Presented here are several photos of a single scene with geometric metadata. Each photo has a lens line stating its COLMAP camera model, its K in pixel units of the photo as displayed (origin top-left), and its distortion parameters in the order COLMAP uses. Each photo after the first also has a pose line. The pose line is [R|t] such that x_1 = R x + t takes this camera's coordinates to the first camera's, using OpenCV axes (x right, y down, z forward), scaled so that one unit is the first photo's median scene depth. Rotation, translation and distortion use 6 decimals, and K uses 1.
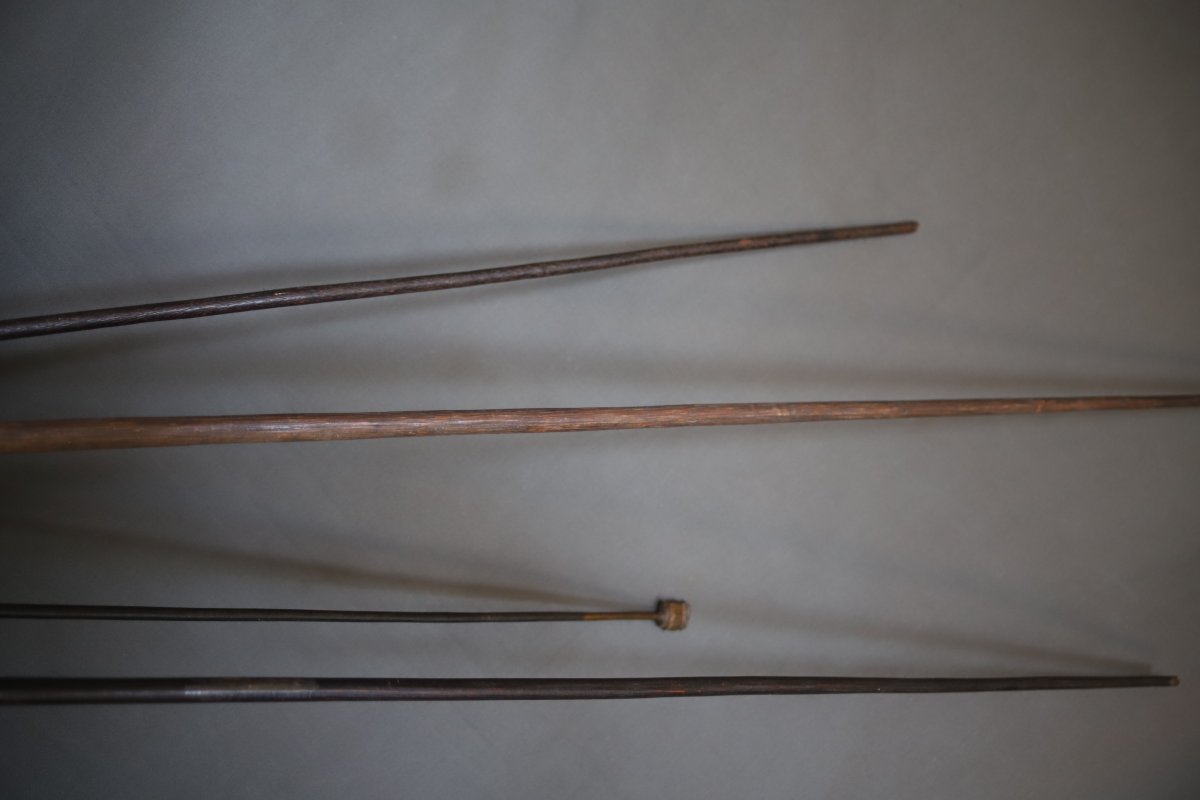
lens RADIAL K [[1306.3, 0, 600.0], [0, 1306.3, 400.0], [0, 0, 1]] dist [-0.114103, -0.011813]
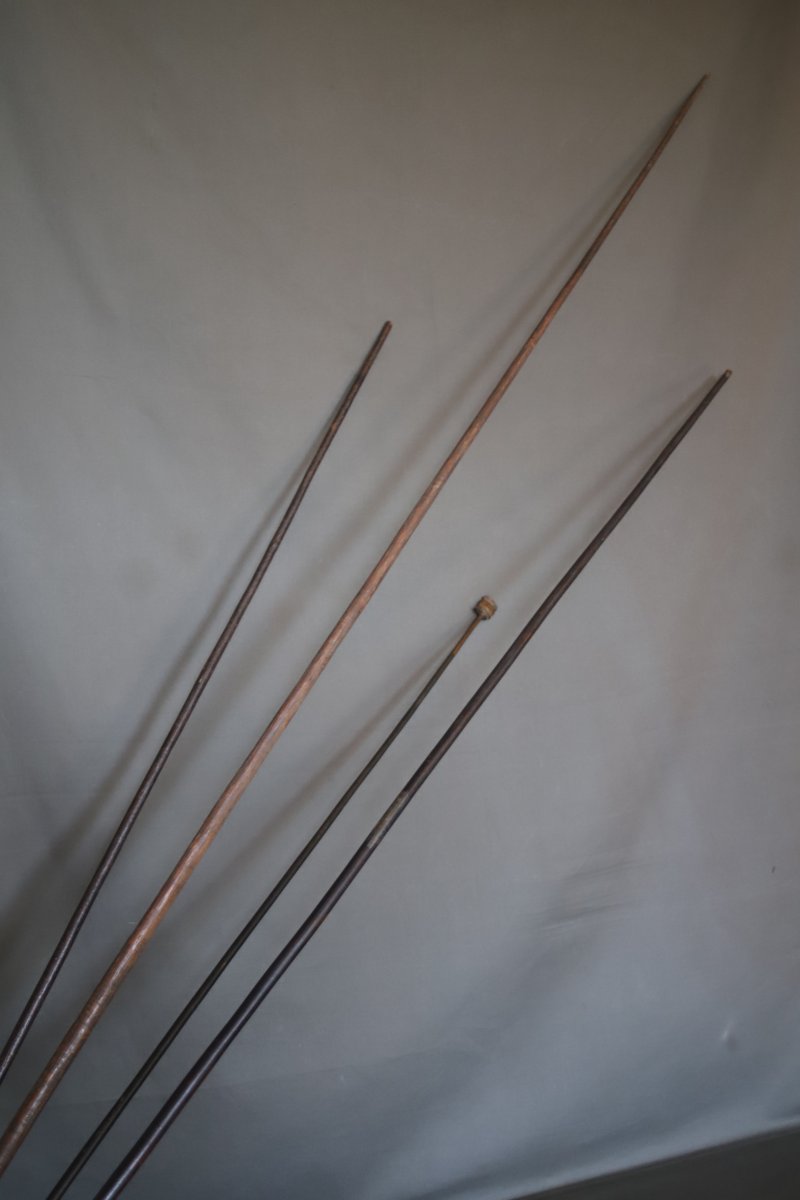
lens RADIAL K [[1589.7, 0, 400.0], [0, 1589.7, 600.0], [0, 0, 1]] dist [-0.000601, 0.001136]
pose [[0.617219, -0.786168, 0.031317, -0.063940], [0.773763, 0.613730, 0.156926, -0.235796], [-0.142591, -0.072626, 0.987114, -0.926583]]
